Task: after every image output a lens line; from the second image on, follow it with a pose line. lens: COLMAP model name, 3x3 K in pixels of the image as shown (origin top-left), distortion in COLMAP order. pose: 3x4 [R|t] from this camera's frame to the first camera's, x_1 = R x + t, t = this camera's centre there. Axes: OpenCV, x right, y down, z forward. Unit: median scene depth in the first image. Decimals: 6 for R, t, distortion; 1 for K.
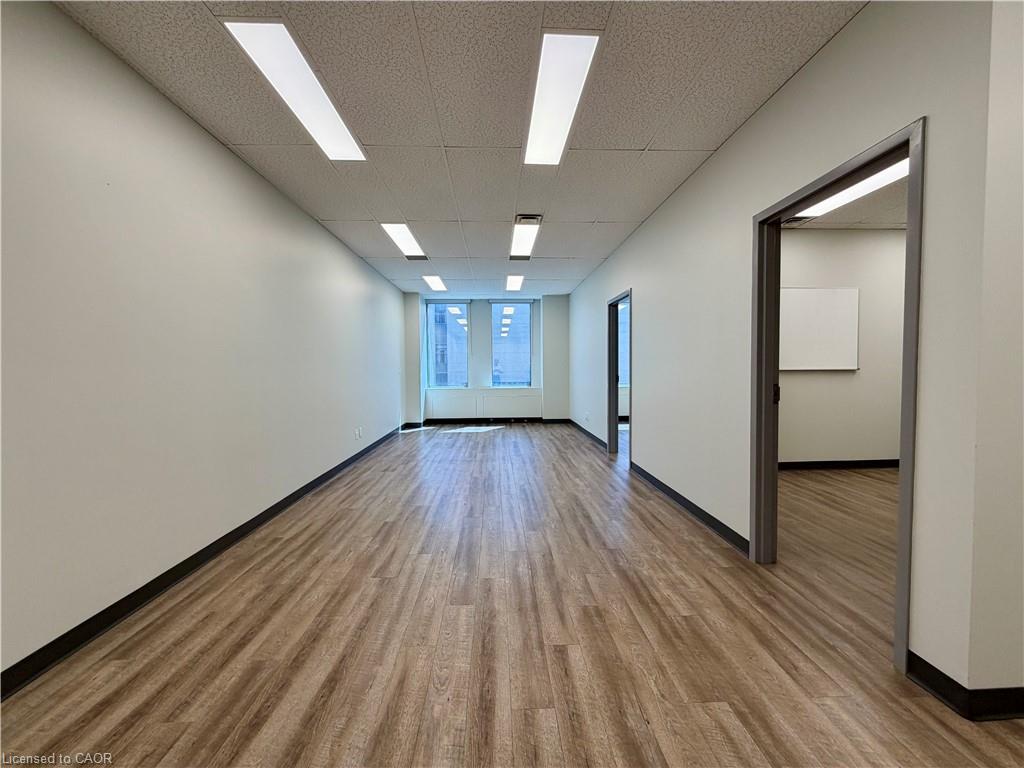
lens RADIAL K [[406.9, 0, 511.0], [0, 406.9, 384.8], [0, 0, 1]] dist [0.000142, 0.000376]
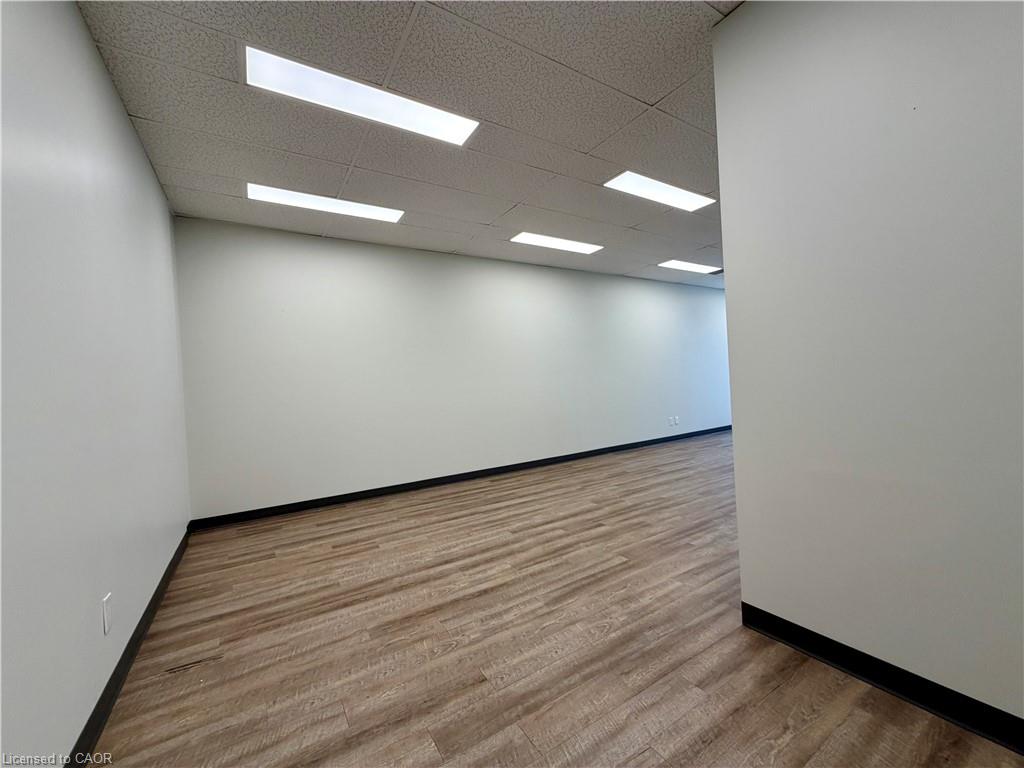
lens RADIAL K [[406.9, 0, 511.0], [0, 406.9, 384.8], [0, 0, 1]] dist [0.000142, 0.000376]
pose [[0.495084, -0.012758, -0.868752, 1.086542], [0.013325, 0.999886, -0.007090, 0.016366], [0.868743, -0.008065, 0.495197, -0.186673]]
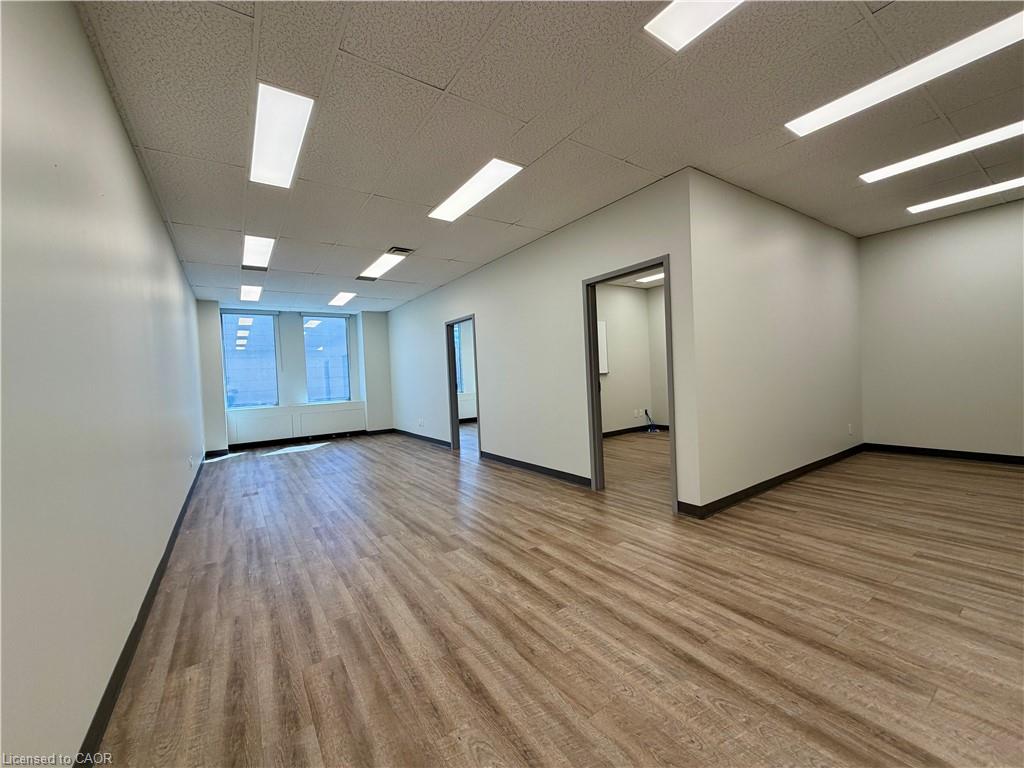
lens RADIAL K [[406.9, 0, 511.0], [0, 406.9, 384.8], [0, 0, 1]] dist [0.000142, 0.000376]
pose [[0.847351, -0.042565, 0.529325, -0.550126], [0.060004, 0.998073, -0.015797, 0.018778], [-0.527632, 0.045147, 0.848272, -0.235035]]
